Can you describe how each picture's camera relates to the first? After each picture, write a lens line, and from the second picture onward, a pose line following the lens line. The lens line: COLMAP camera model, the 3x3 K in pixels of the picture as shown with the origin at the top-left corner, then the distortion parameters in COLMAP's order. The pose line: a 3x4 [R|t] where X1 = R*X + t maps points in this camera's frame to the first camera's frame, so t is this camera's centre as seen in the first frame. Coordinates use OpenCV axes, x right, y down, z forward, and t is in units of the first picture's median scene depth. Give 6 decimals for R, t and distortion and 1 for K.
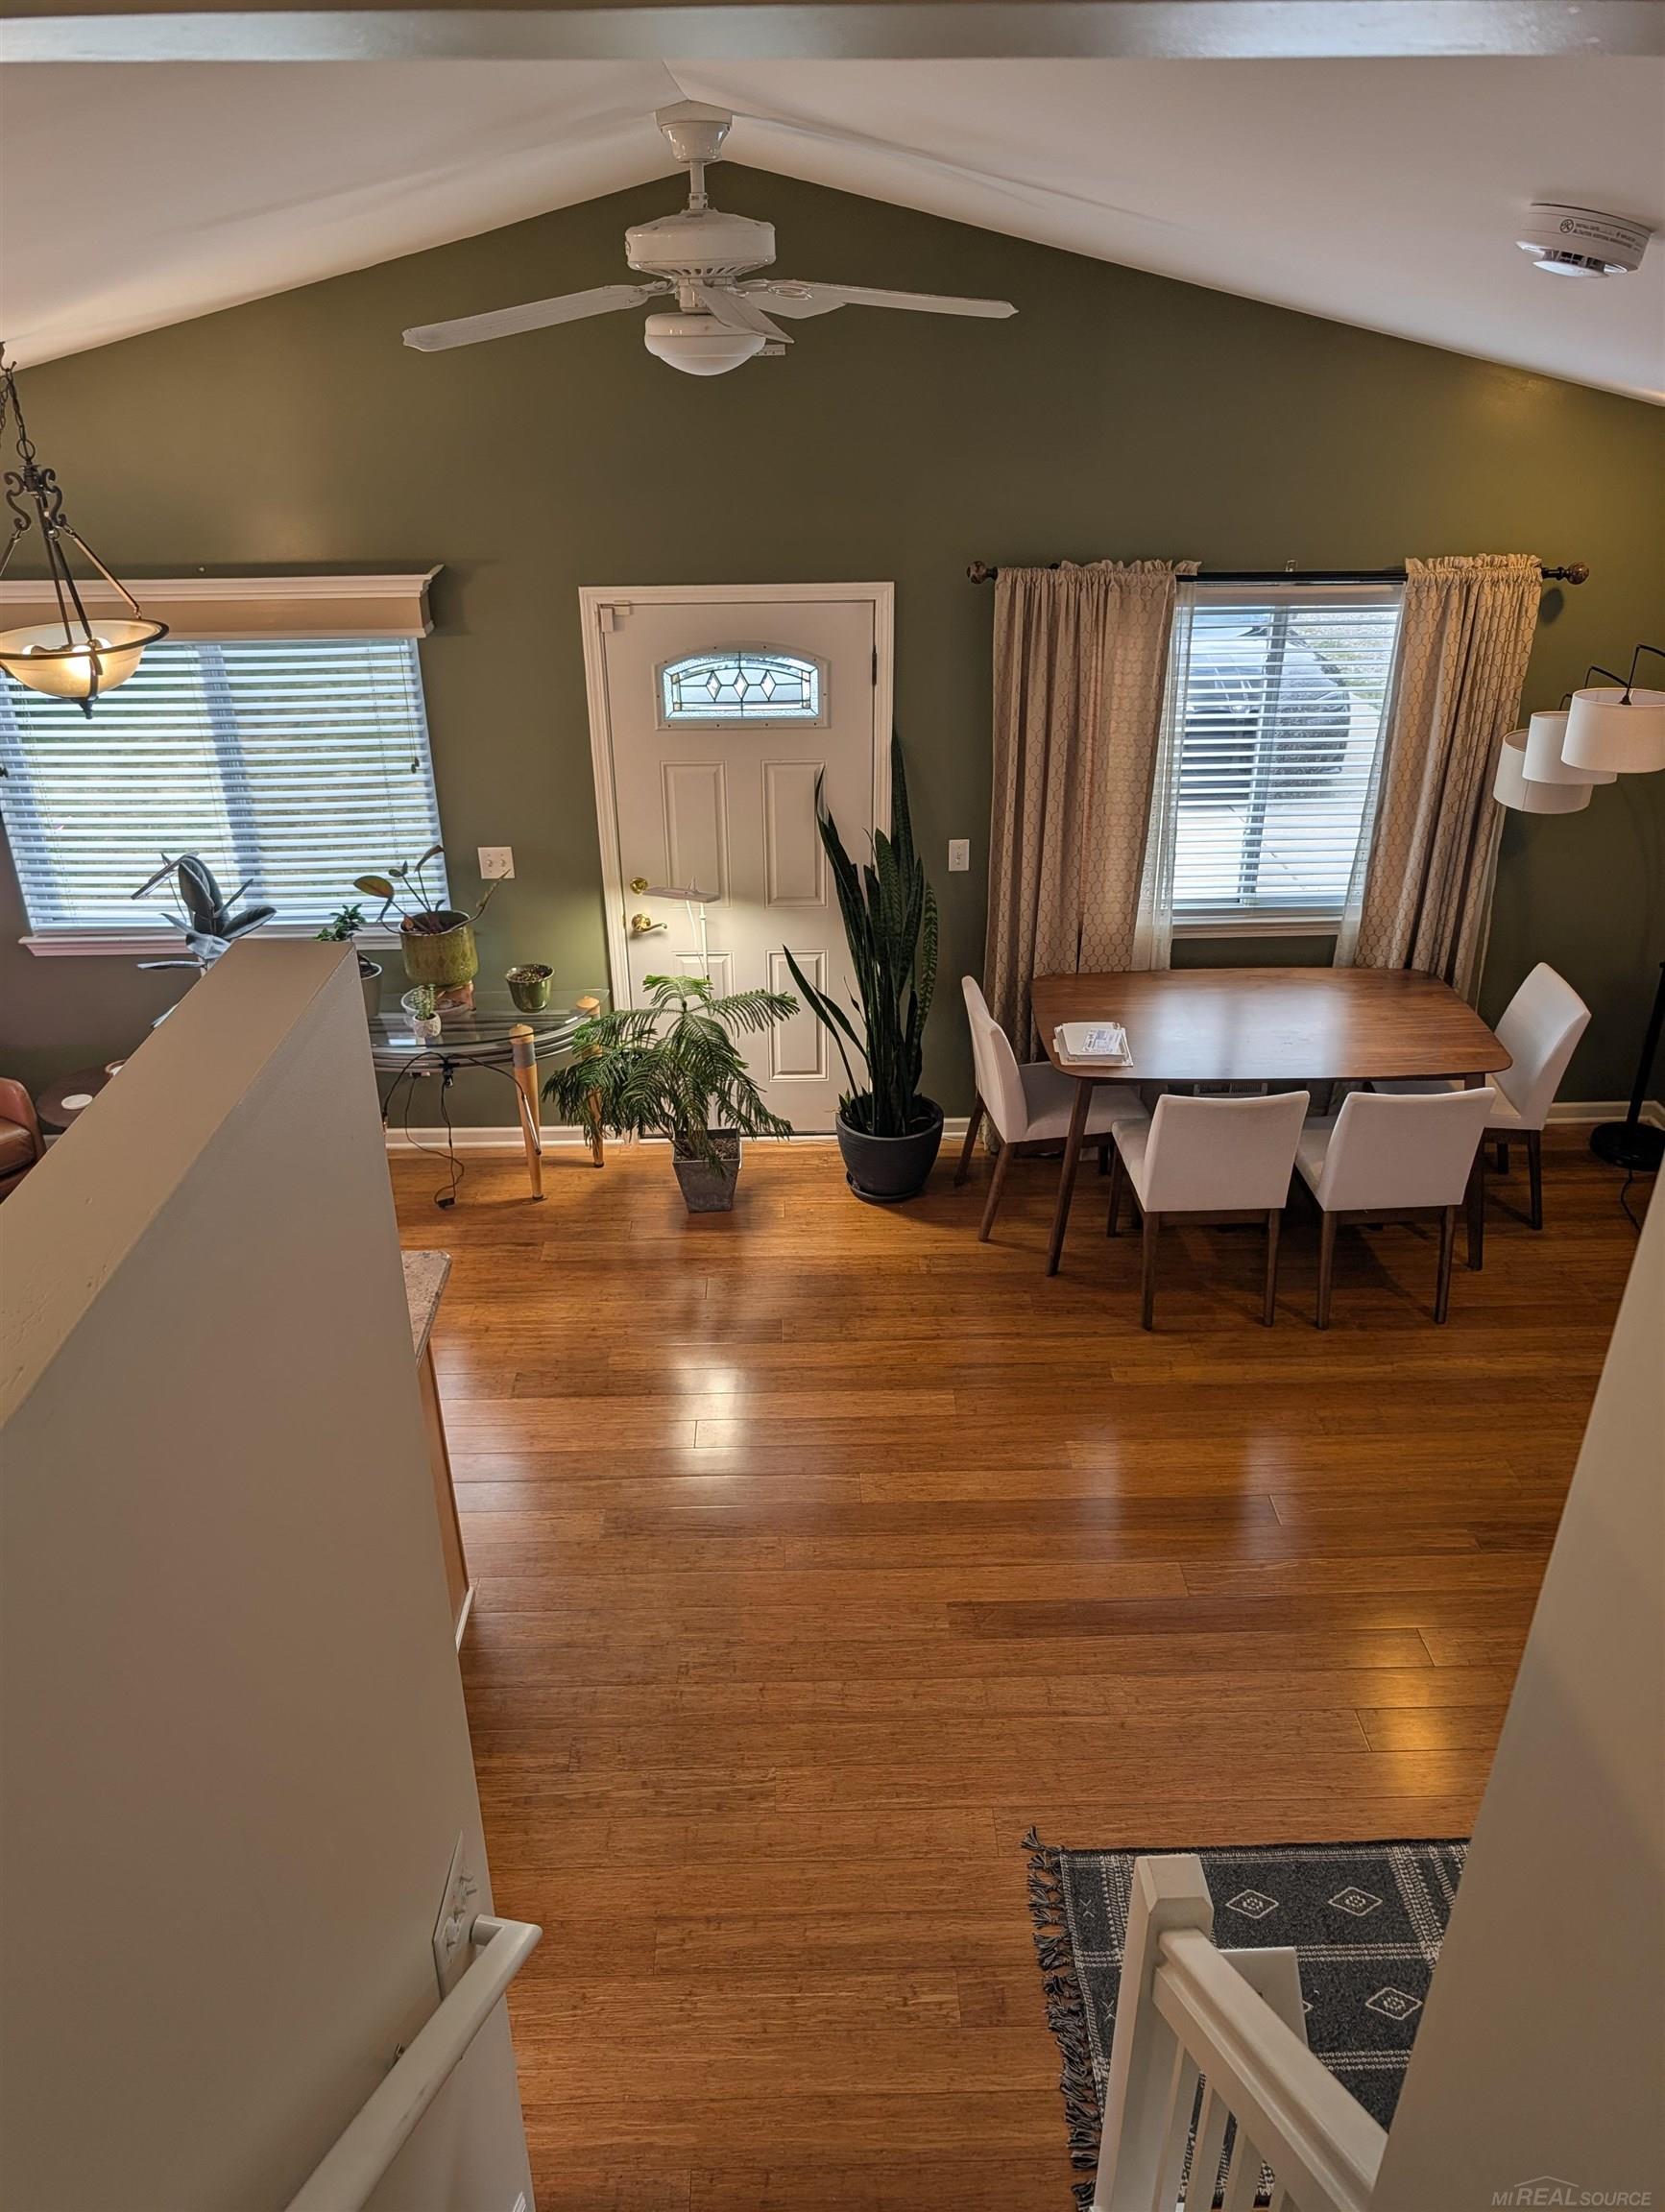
lens RADIAL K [[1590.7, 0, 834.2], [0, 1590.7, 1105.2], [0, 0, 1]] dist [0.041038, -0.026823]
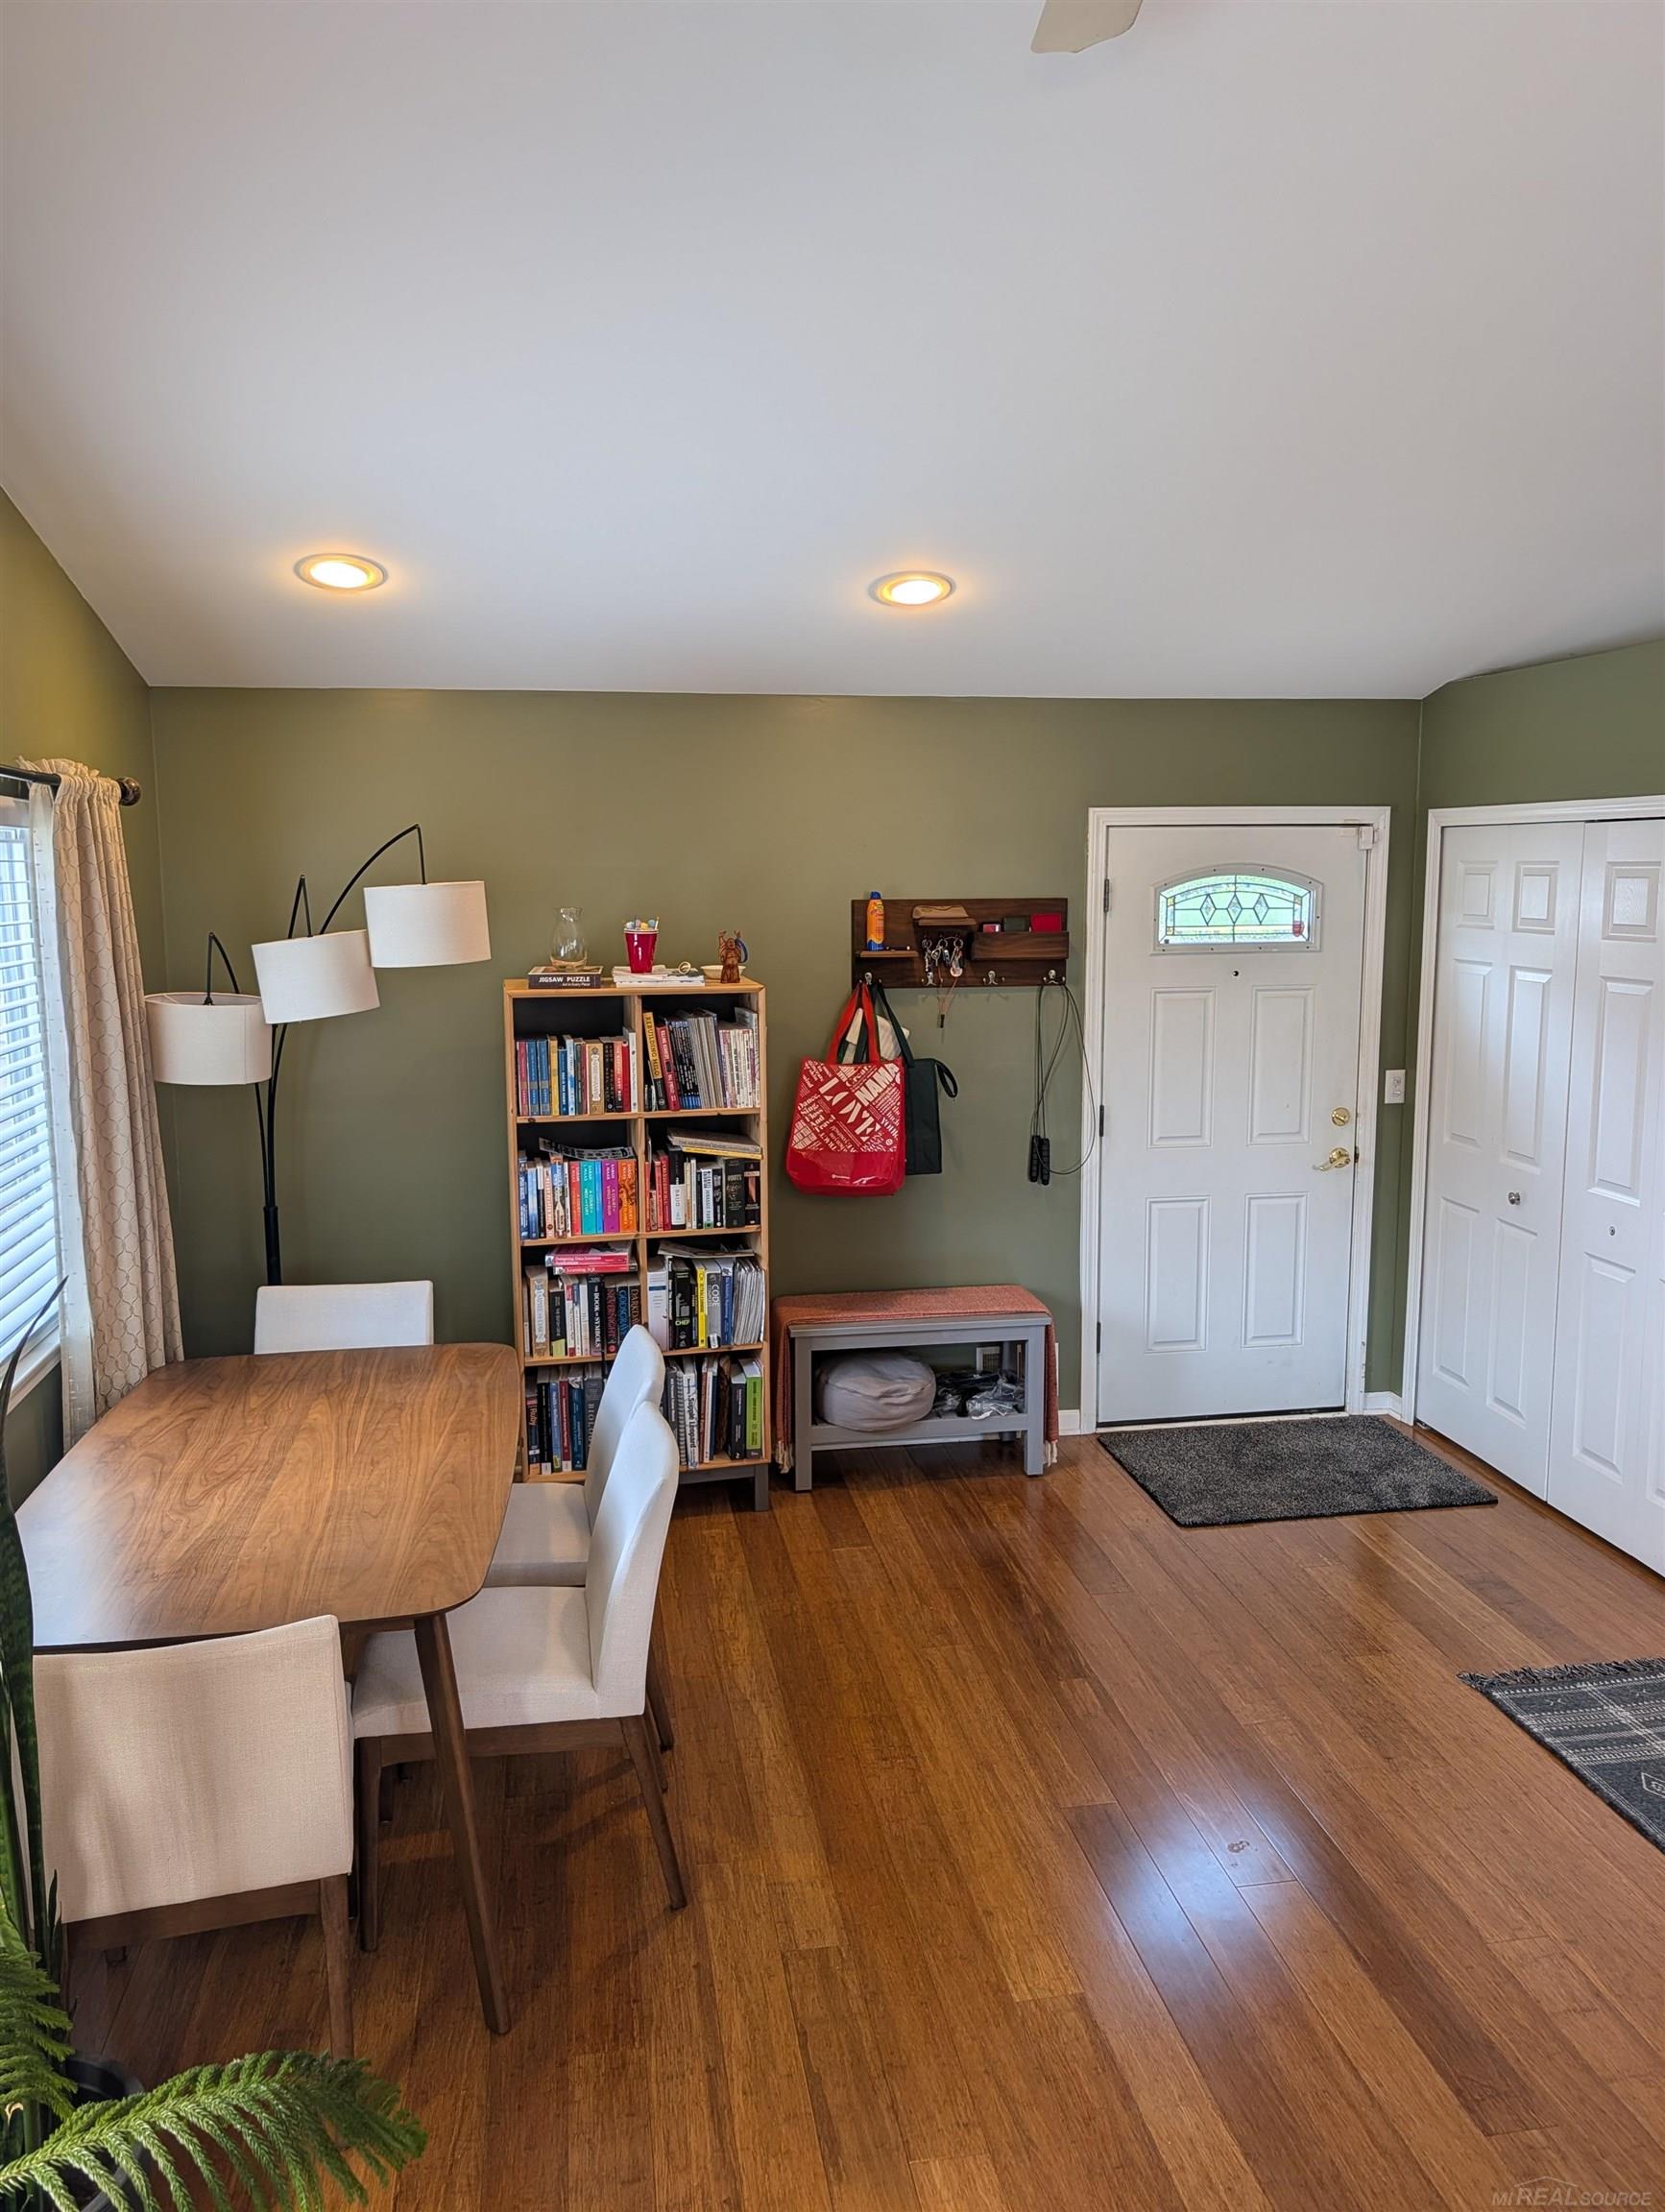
lens RADIAL K [[1590.7, 0, 848.5], [0, 1590.7, 1067.8], [0, 0, 1]] dist [0.041038, -0.026823]
pose [[-0.152529, -0.110247, 0.982131, -0.336853], [0.461288, 0.870928, 0.169404, -0.187843], [-0.874041, 0.478884, -0.081986, 0.810378]]
